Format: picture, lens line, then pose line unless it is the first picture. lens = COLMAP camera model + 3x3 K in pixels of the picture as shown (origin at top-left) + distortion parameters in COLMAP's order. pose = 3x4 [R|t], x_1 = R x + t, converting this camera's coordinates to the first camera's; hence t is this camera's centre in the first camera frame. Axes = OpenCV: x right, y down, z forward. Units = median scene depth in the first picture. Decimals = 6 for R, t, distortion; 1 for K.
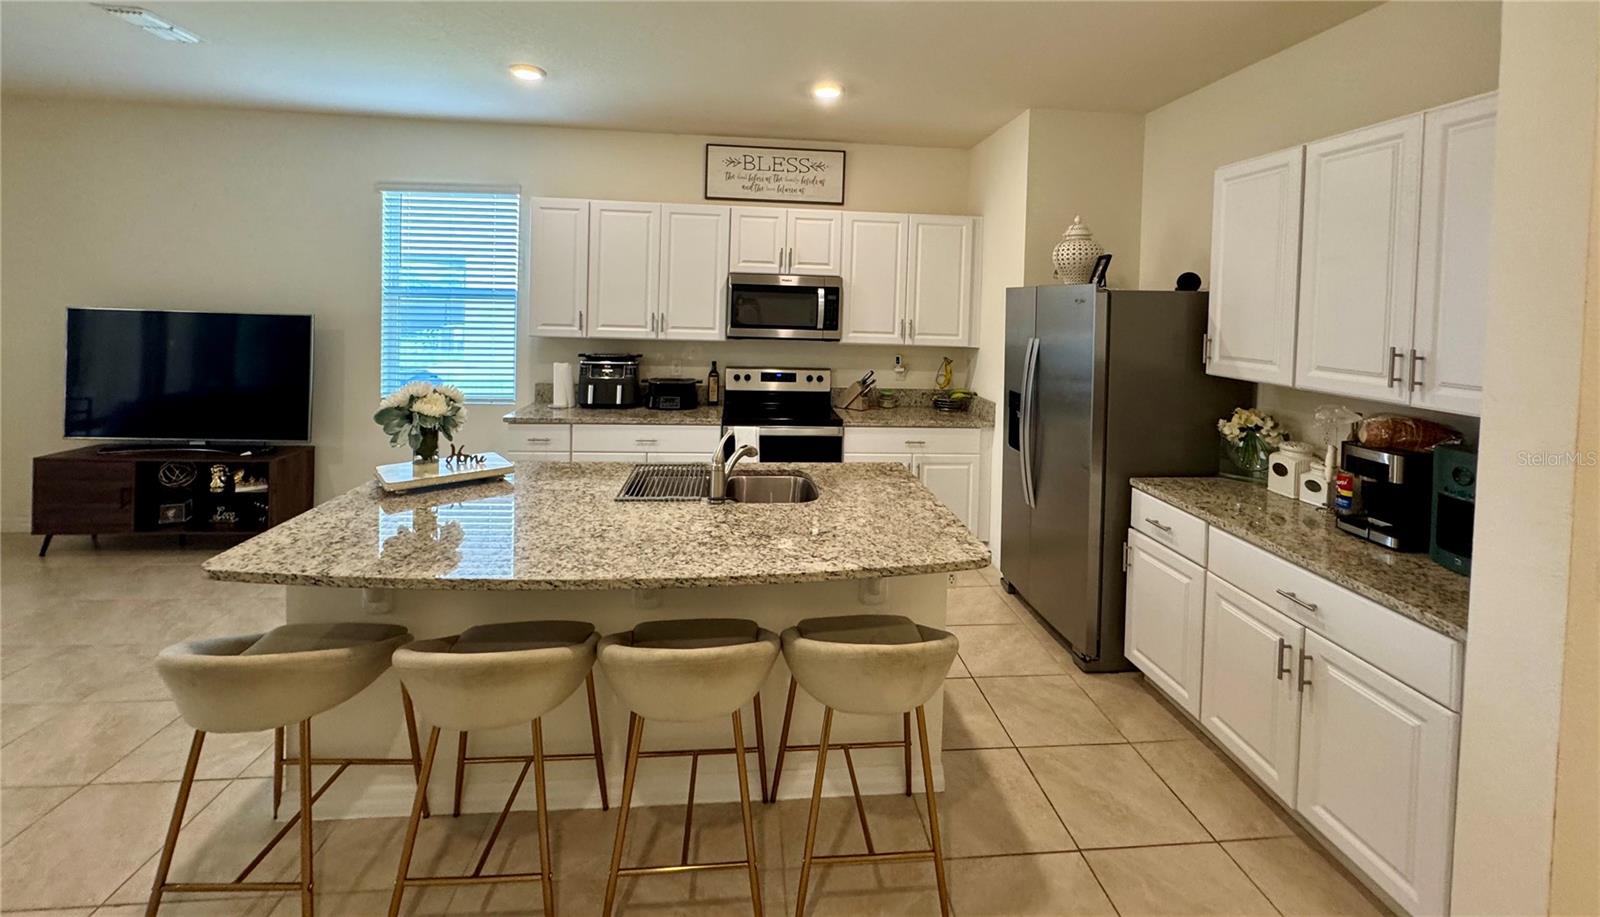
lens RADIAL K [[642.3, 0, 794.1], [0, 642.3, 322.4], [0, 0, 1]] dist [0.010205, -0.000307]
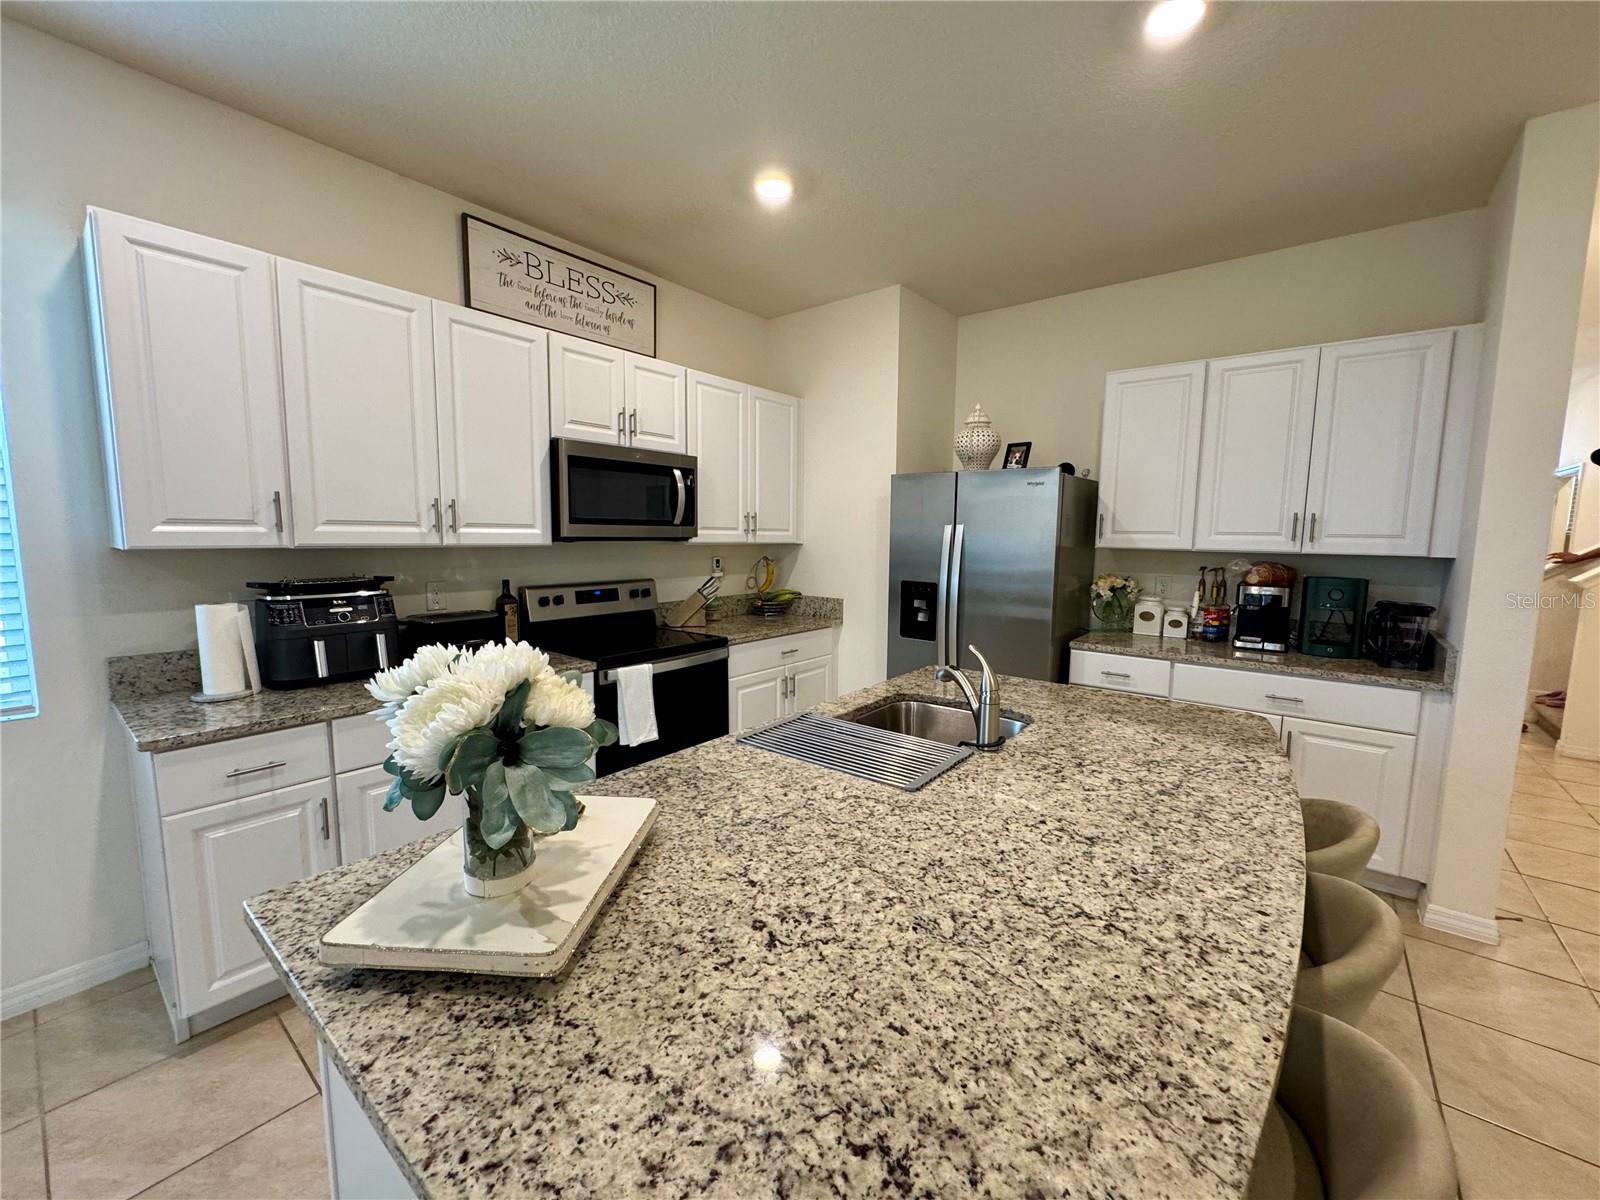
lens RADIAL K [[641.0, 0, 798.8], [0, 641.0, 600.7], [0, 0, 1]] dist [-0.000017, 0.001024]
pose [[0.690451, -0.097133, 0.716828, -0.407045], [0.027760, 0.993772, 0.107921, 0.022483], [-0.722846, -0.054615, 0.688848, 0.377574]]
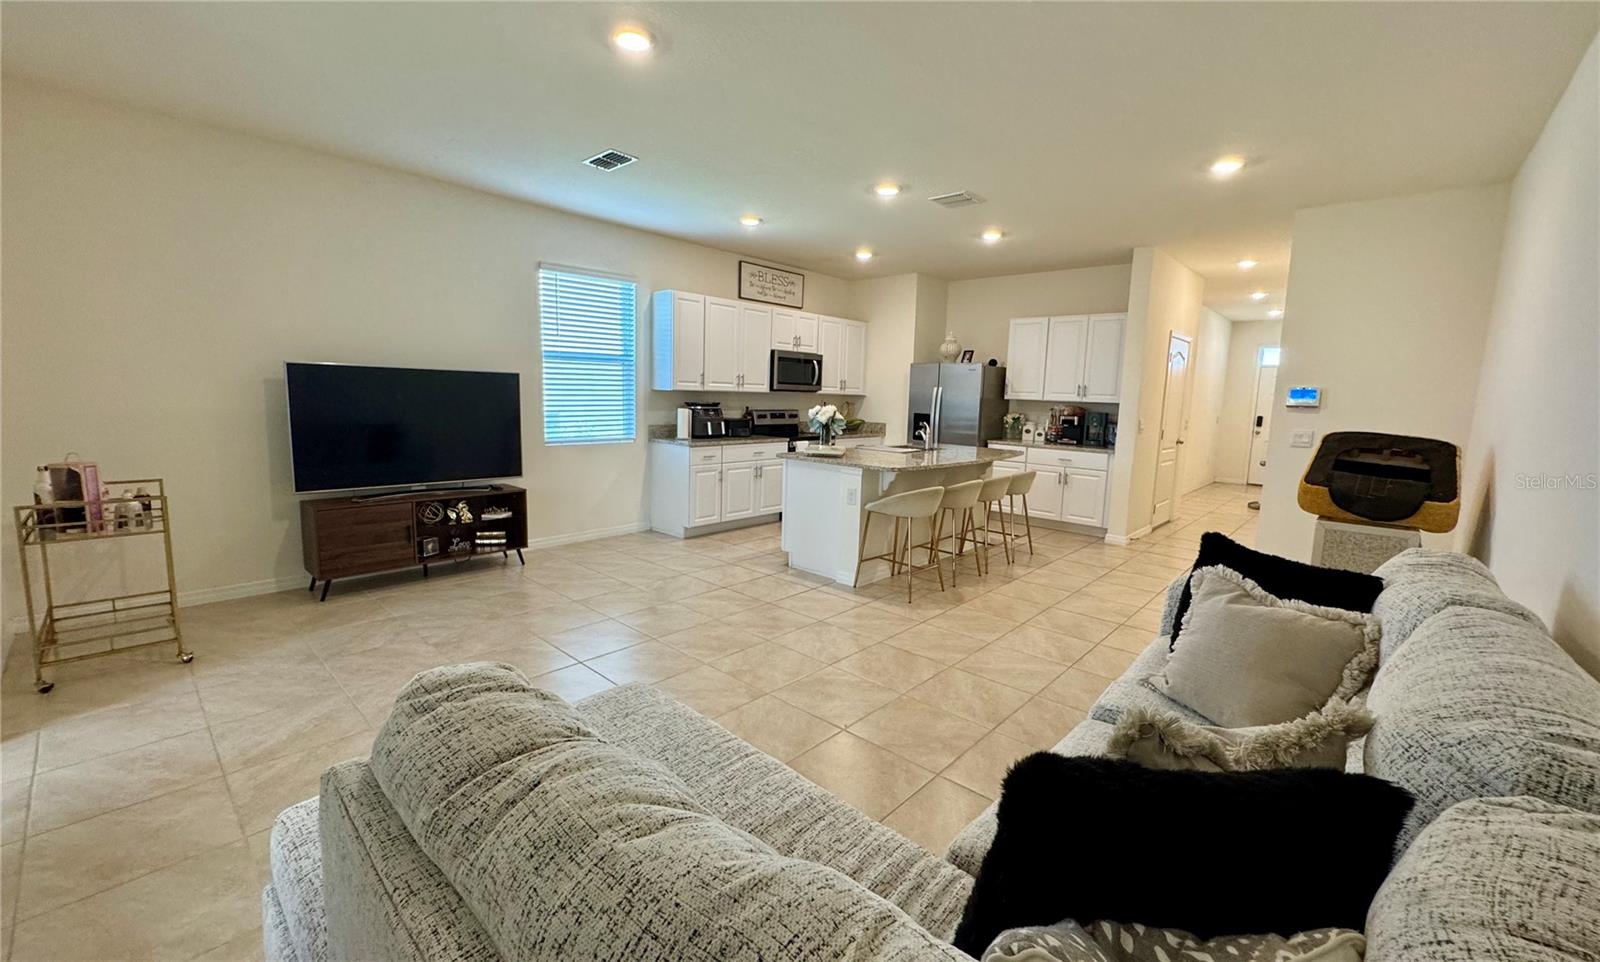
lens RADIAL K [[644.0, 0, 792.4], [0, 644.0, 474.4], [0, 0, 1]] dist [-0.002440, -0.000025]
pose [[0.740370, -0.092969, 0.665740, -1.166896], [0.009857, 0.991785, 0.127539, 0.027736], [-0.672128, -0.087864, 0.735204, -0.242104]]
